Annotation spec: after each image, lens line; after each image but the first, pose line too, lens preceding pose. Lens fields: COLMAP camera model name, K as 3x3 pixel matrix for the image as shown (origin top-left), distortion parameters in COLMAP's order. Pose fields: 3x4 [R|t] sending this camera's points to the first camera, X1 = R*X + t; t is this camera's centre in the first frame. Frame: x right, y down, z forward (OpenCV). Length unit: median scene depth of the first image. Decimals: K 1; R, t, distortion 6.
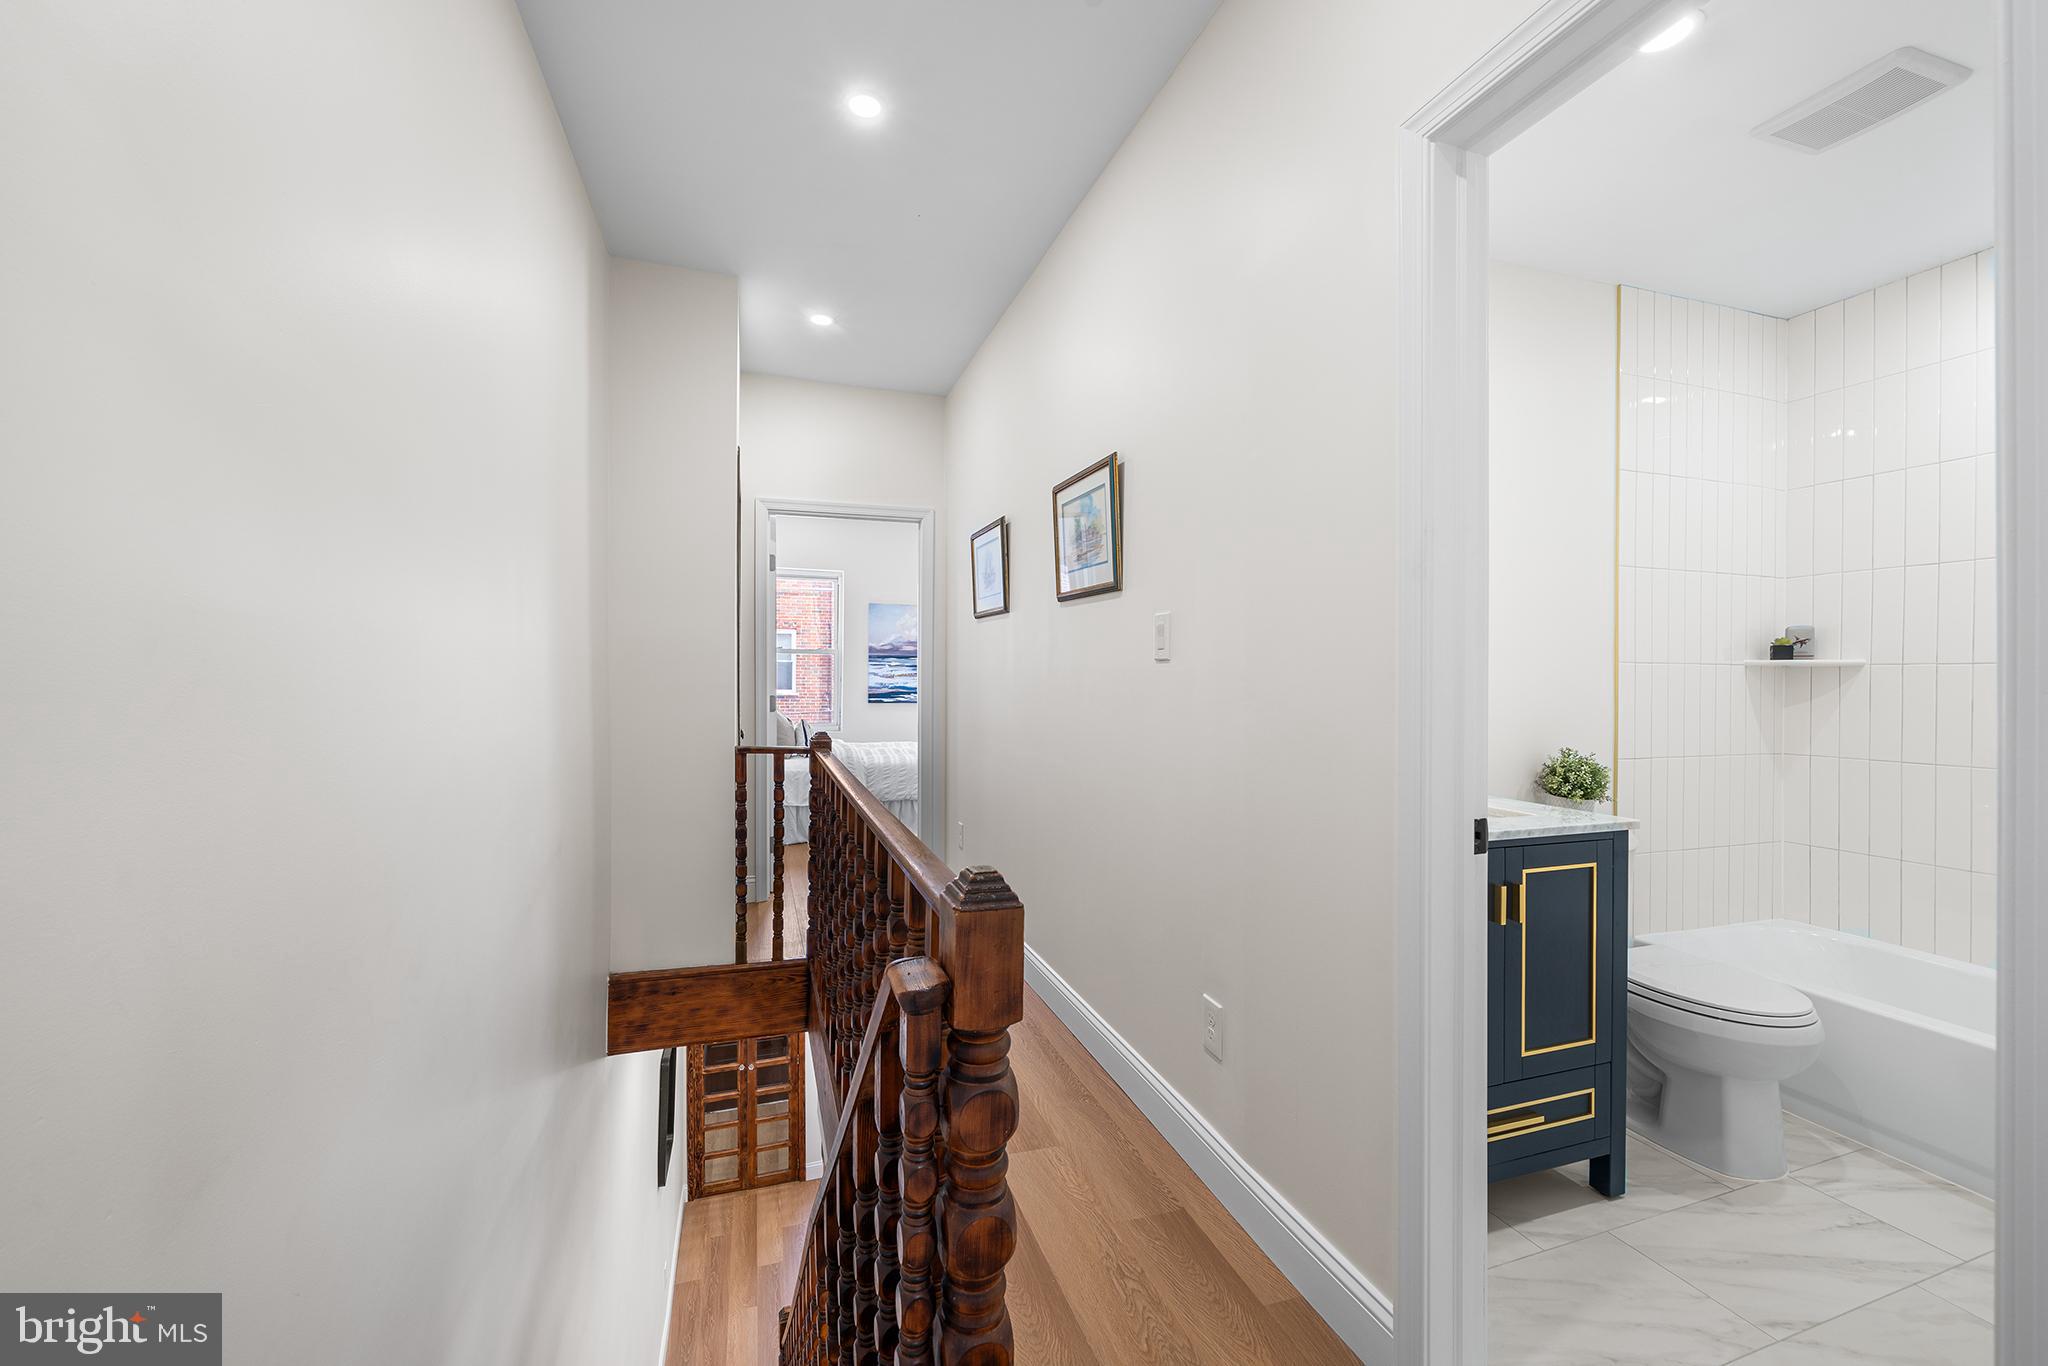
lens RADIAL K [[794.0, 0, 1019.5], [0, 794.0, 675.8], [0, 0, 1]] dist [-0.000750, -0.000029]
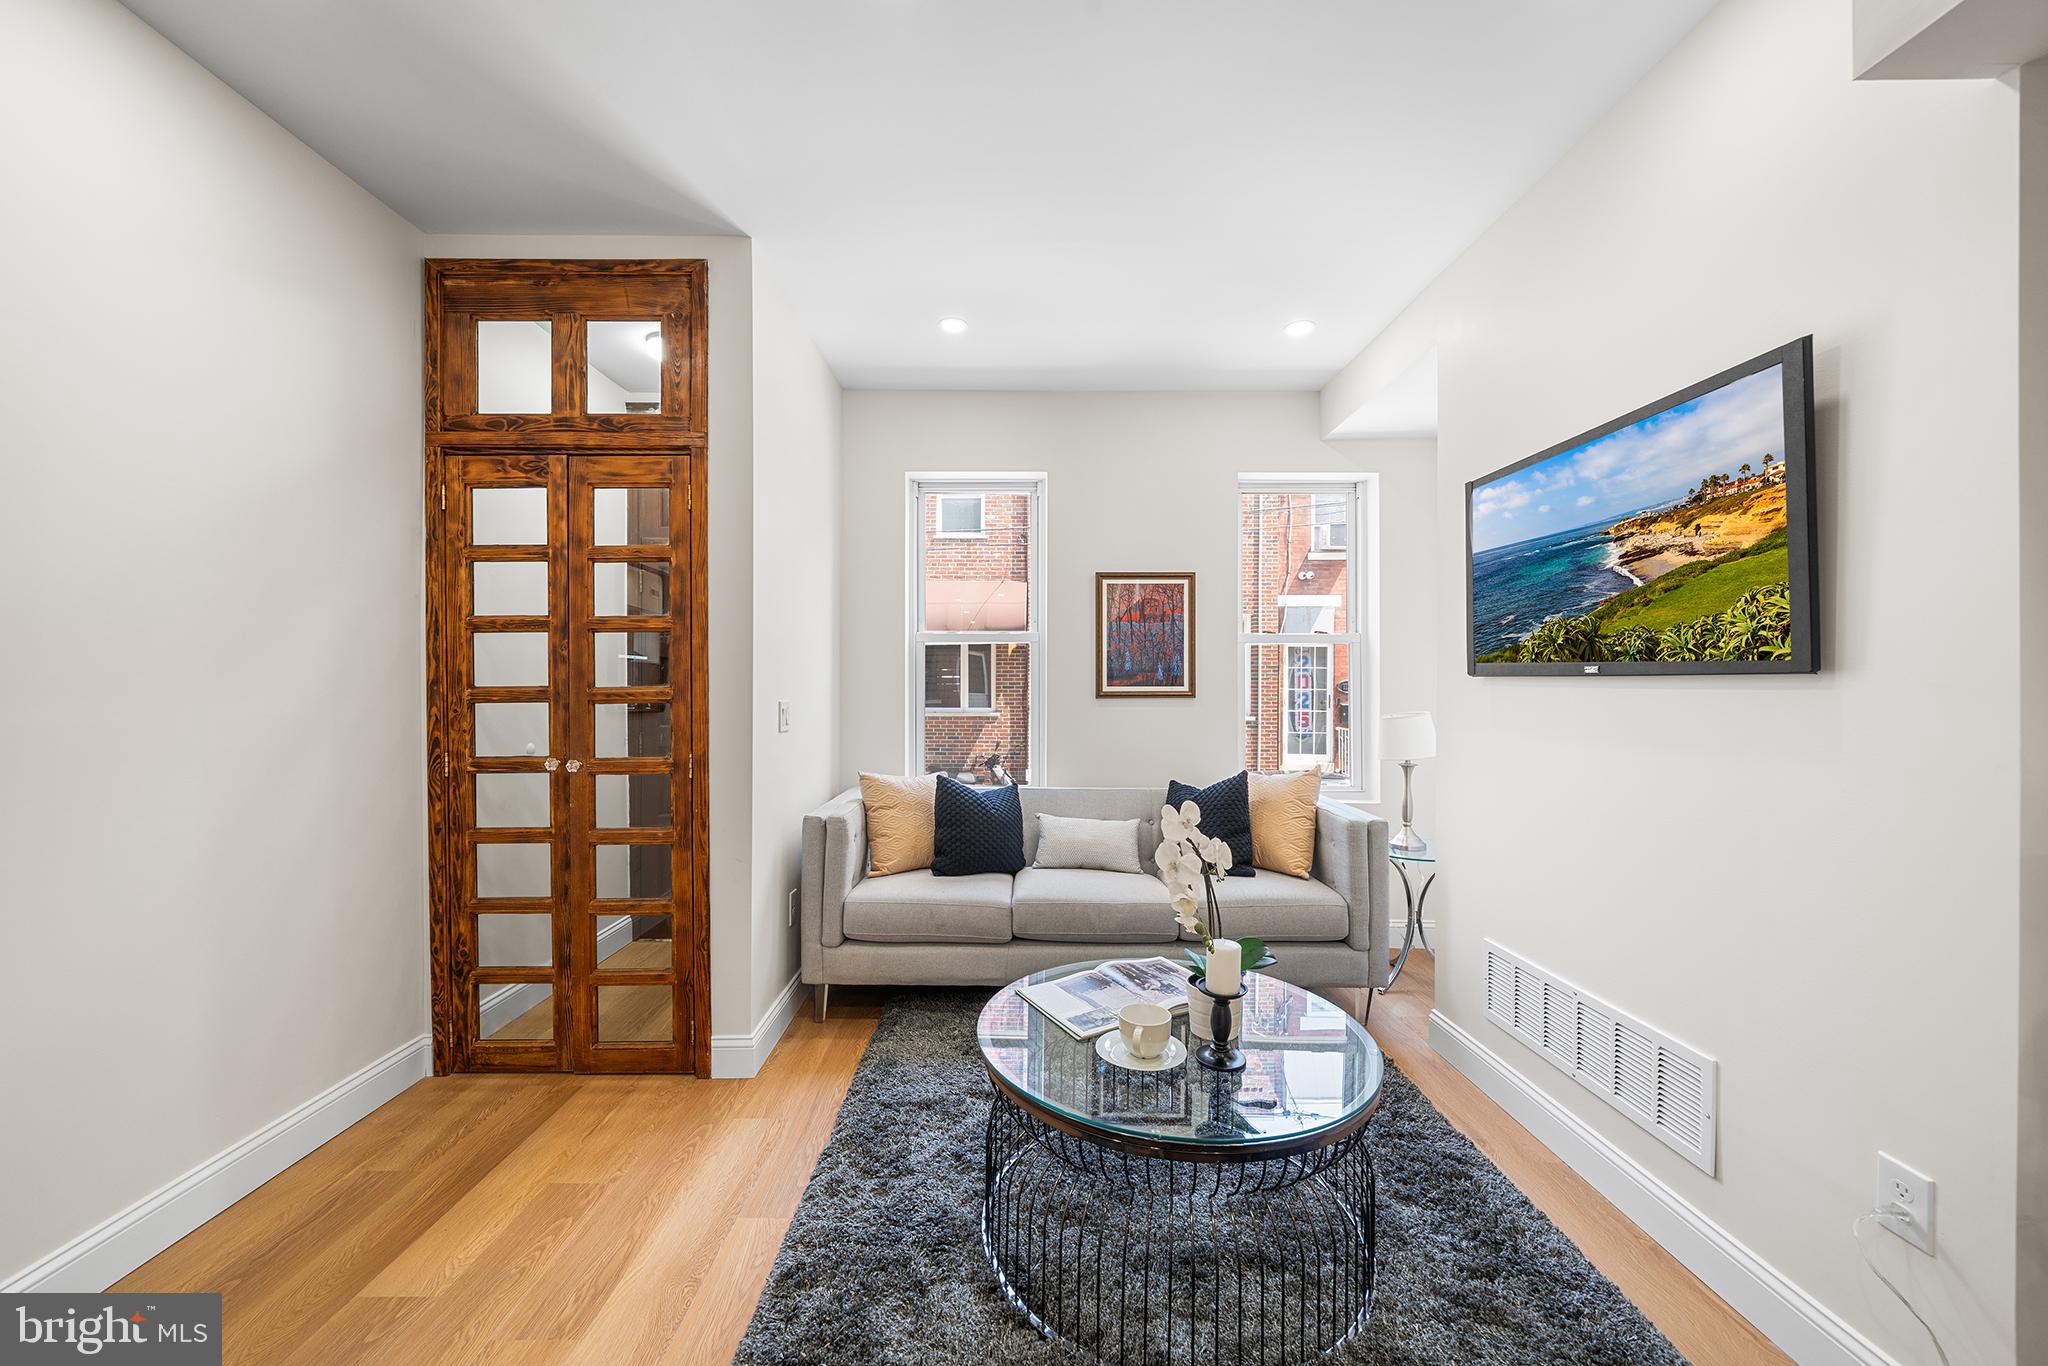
lens RADIAL K [[752.4, 0, 1024.7], [0, 752.4, 687.4], [0, 0, 1]] dist [-0.001164, -0.000416]
pose [[0.949841, -0.001255, -0.312730, -0.006247], [0.000393, 0.999996, -0.002819, 0.453681], [0.312732, 0.002554, 0.949838, 0.710736]]
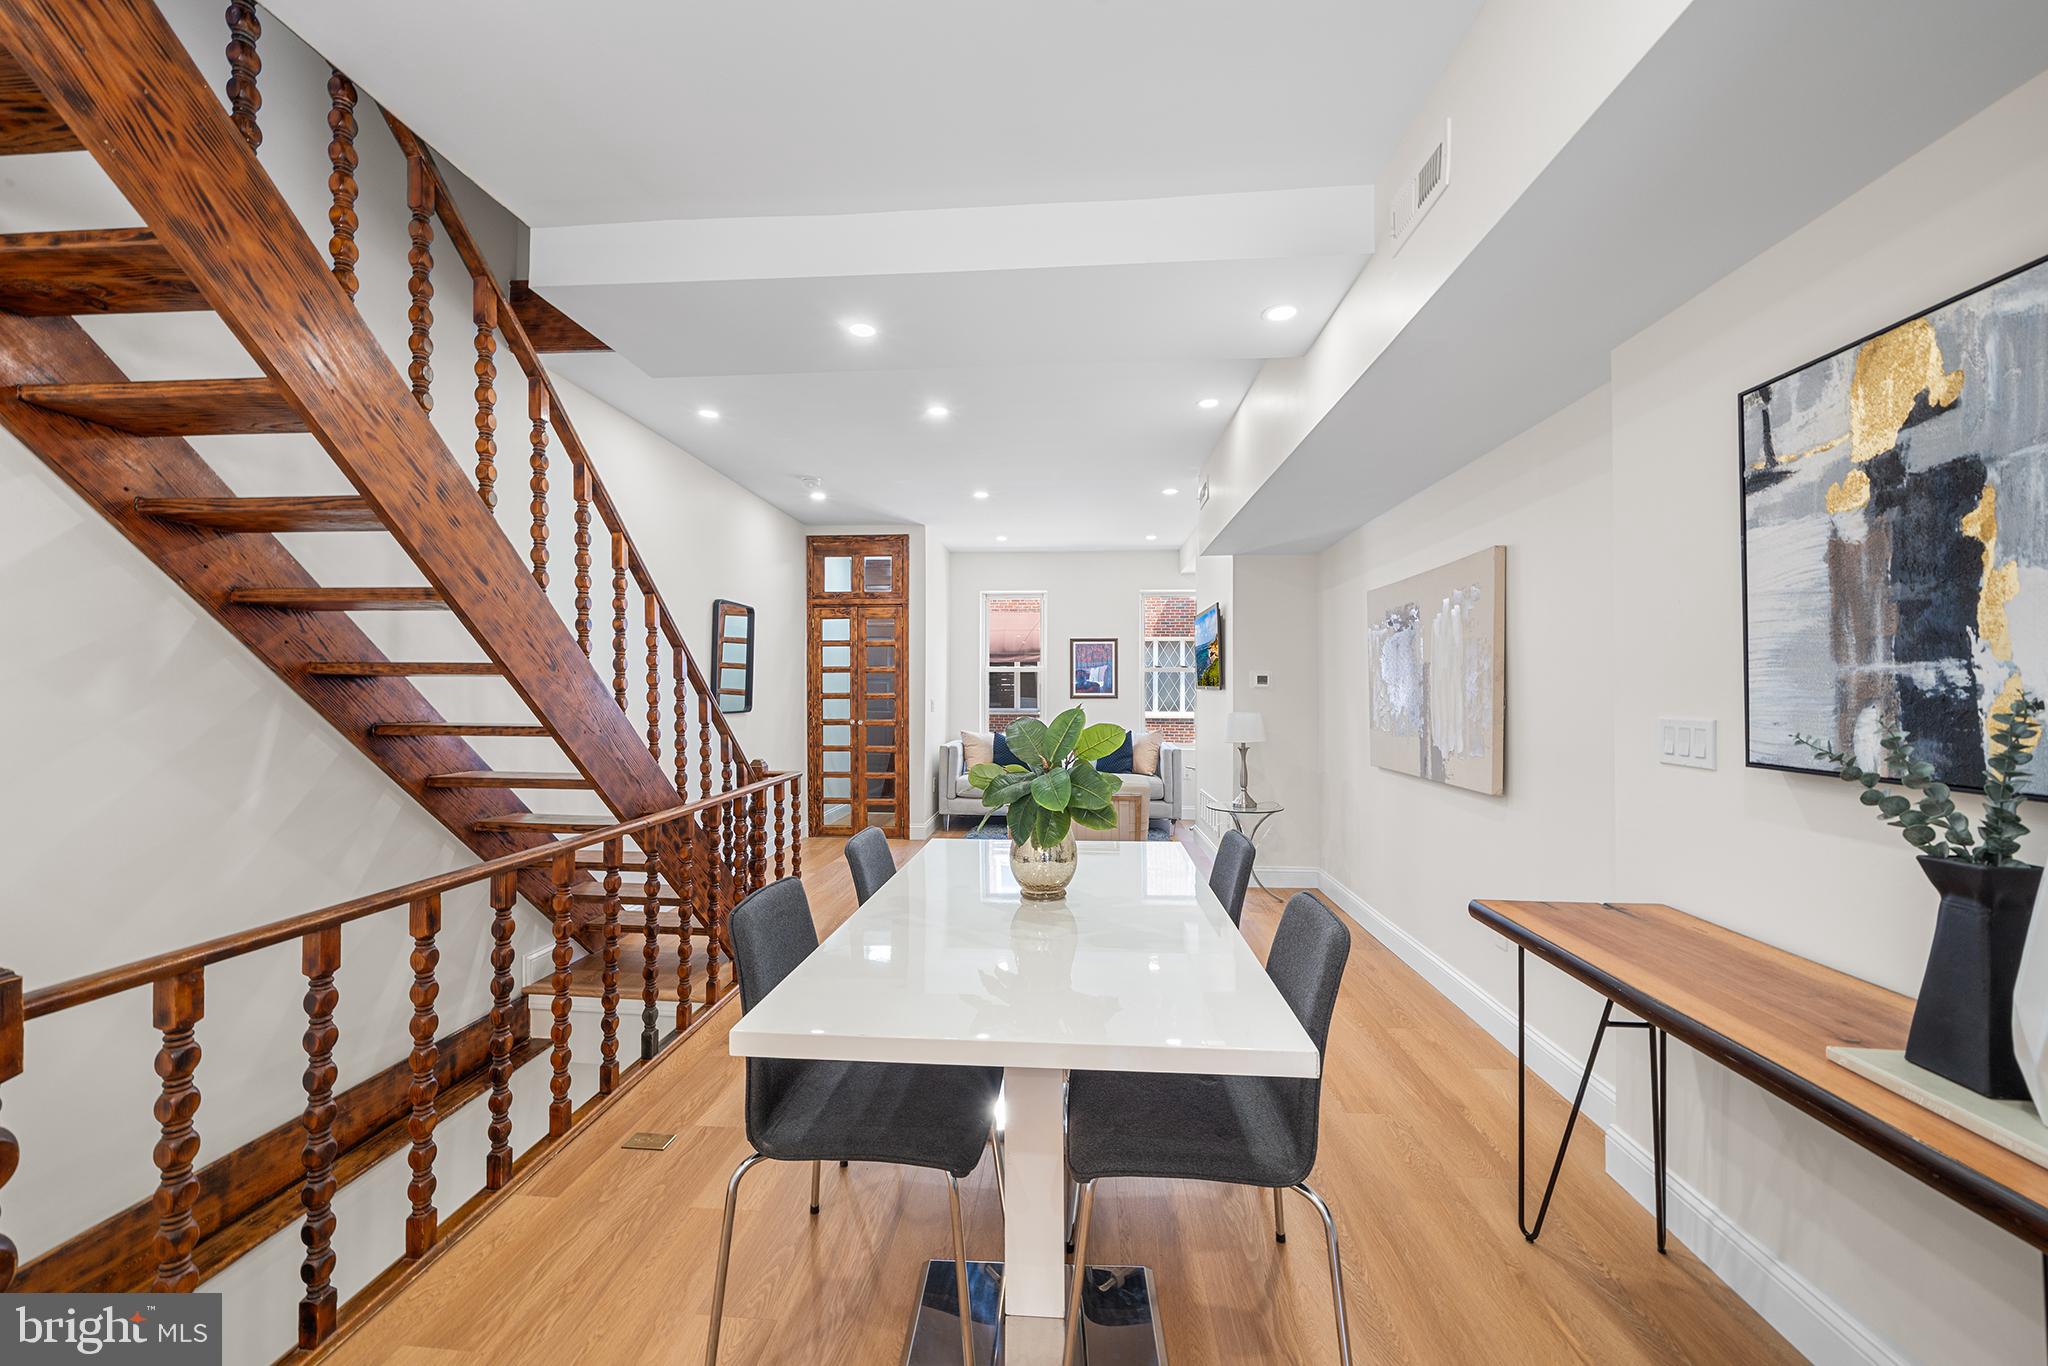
lens RADIAL K [[752.4, 0, 1029.6], [0, 752.4, 683.0], [0, 0, 1]] dist [-0.001164, -0.000416]
pose [[0.922229, -0.006428, -0.386591, 0.266783], [-0.000250, 0.999852, -0.017221, 0.456184], [0.386645, 0.015978, 0.922090, 0.147790]]
